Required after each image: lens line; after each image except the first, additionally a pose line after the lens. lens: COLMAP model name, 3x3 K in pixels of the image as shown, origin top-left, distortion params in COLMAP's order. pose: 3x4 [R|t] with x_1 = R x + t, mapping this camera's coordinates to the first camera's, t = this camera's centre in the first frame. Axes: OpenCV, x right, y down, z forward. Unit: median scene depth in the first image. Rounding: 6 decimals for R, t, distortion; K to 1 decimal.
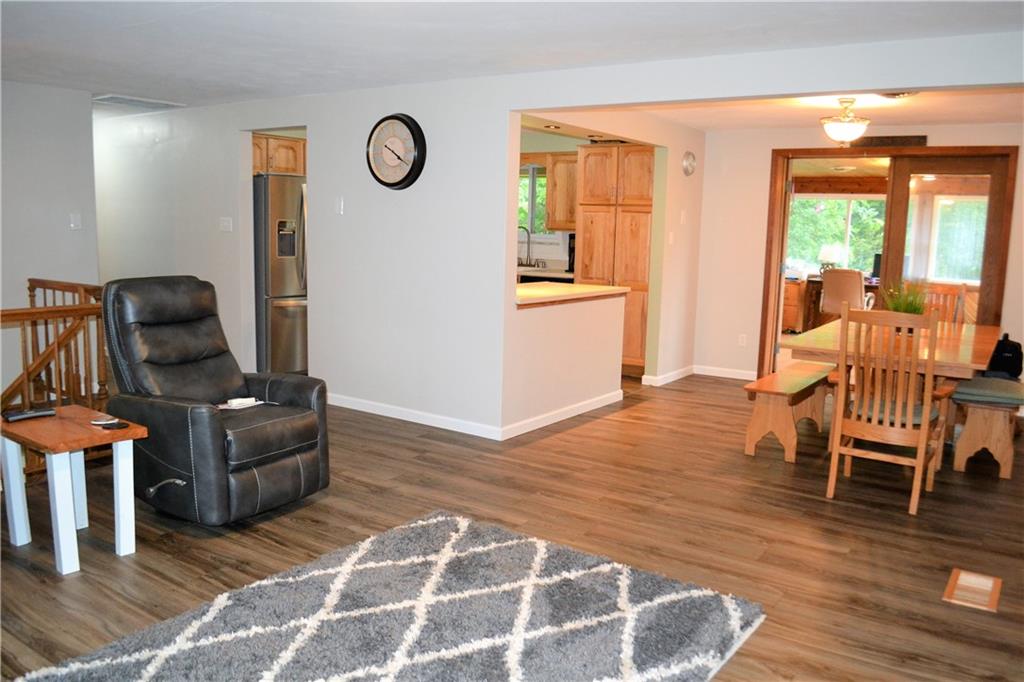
lens RADIAL K [[815.5, 0, 514.7], [0, 815.5, 355.0], [0, 0, 1]] dist [-0.070907, -0.006247]
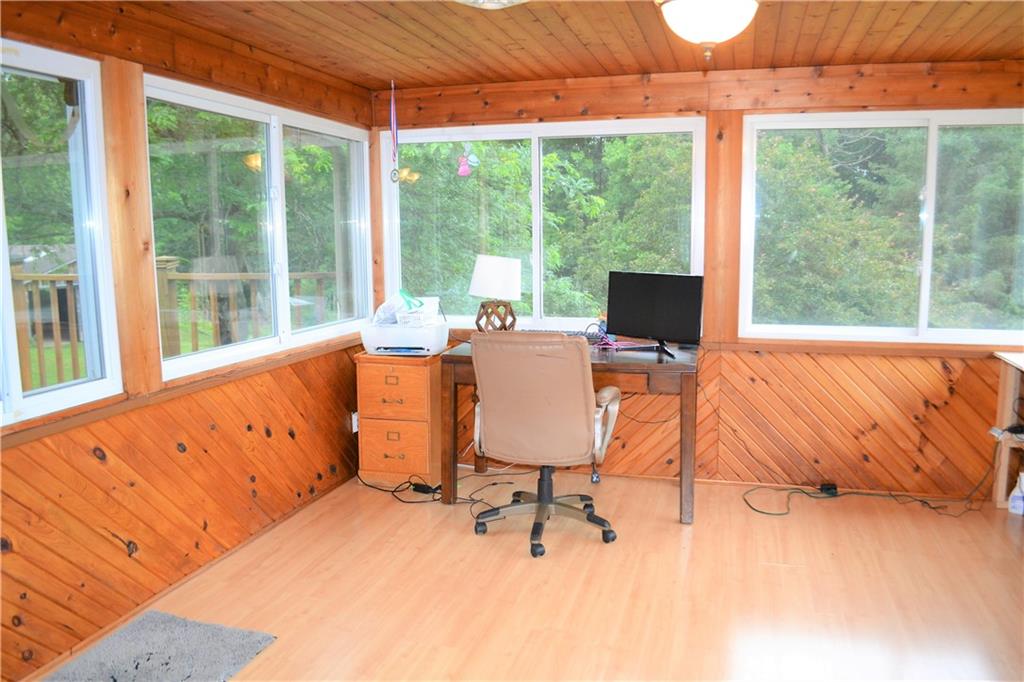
lens RADIAL K [[815.5, 0, 514.7], [0, 815.5, 355.0], [0, 0, 1]] dist [-0.070907, -0.006247]
pose [[0.942785, -0.082202, 0.323110, 0.186670], [0.082831, 0.996493, 0.011829, -0.063430], [-0.322949, 0.015611, 0.946288, 0.434569]]
